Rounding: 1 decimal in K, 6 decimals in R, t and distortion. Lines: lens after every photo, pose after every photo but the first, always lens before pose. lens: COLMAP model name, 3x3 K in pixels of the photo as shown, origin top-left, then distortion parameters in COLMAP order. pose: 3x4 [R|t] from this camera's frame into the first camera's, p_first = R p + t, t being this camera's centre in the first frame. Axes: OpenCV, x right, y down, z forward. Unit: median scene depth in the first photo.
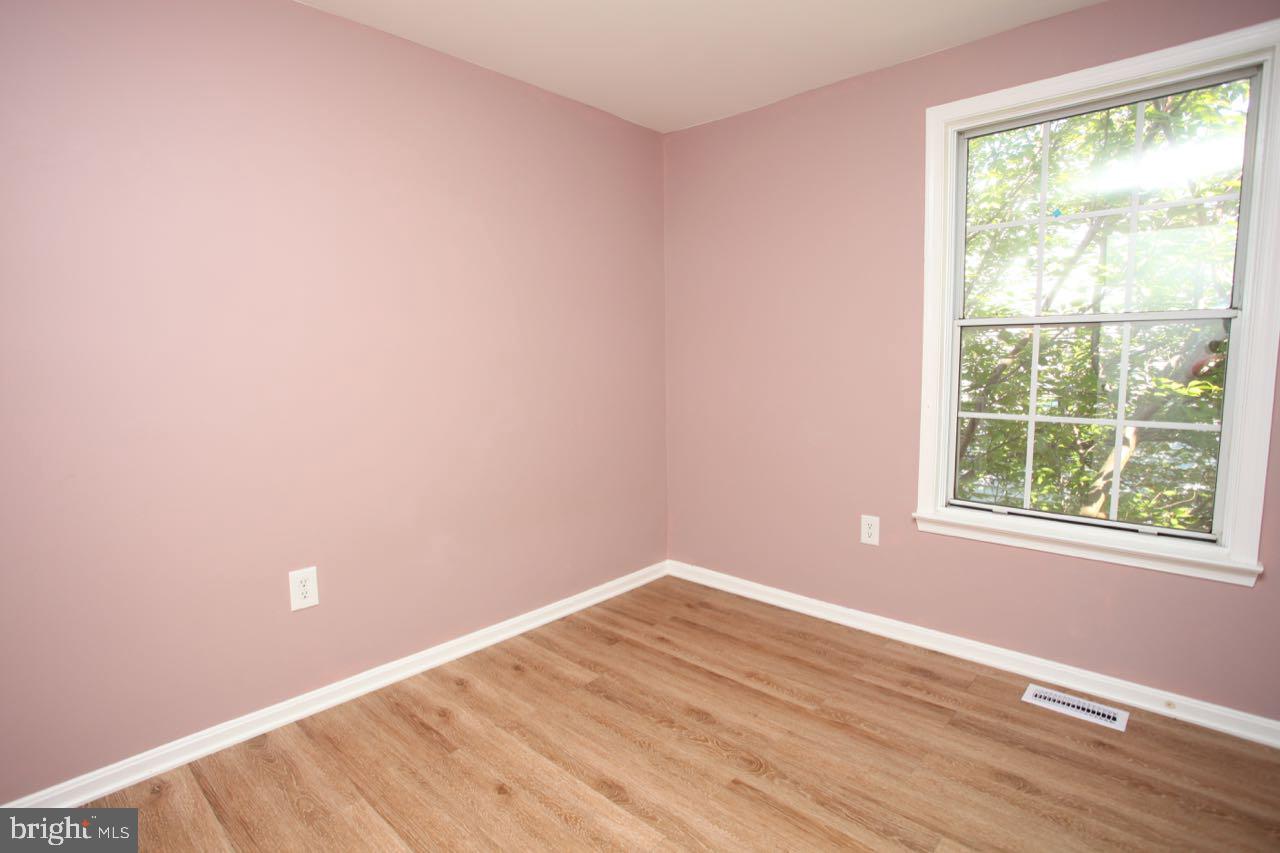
lens RADIAL K [[641.9, 0, 627.7], [0, 641.9, 427.4], [0, 0, 1]] dist [-0.060481, 0.029658]
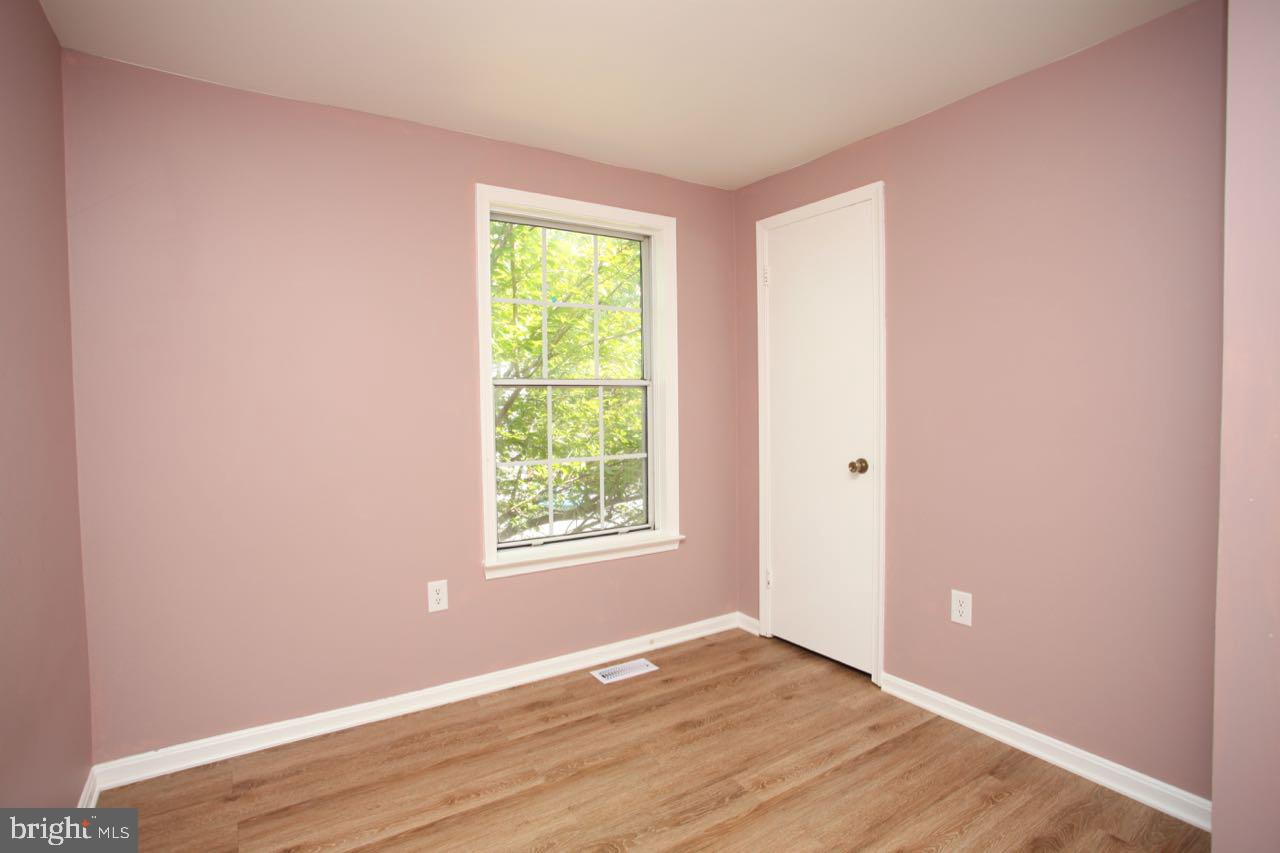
lens RADIAL K [[641.9, 0, 627.7], [0, 641.9, 427.4], [0, 0, 1]] dist [-0.060481, 0.029658]
pose [[0.231205, -0.013517, 0.972811, -0.542720], [0.117879, 0.992926, -0.014219, -0.044585], [-0.965737, 0.117962, 0.231163, 0.560730]]
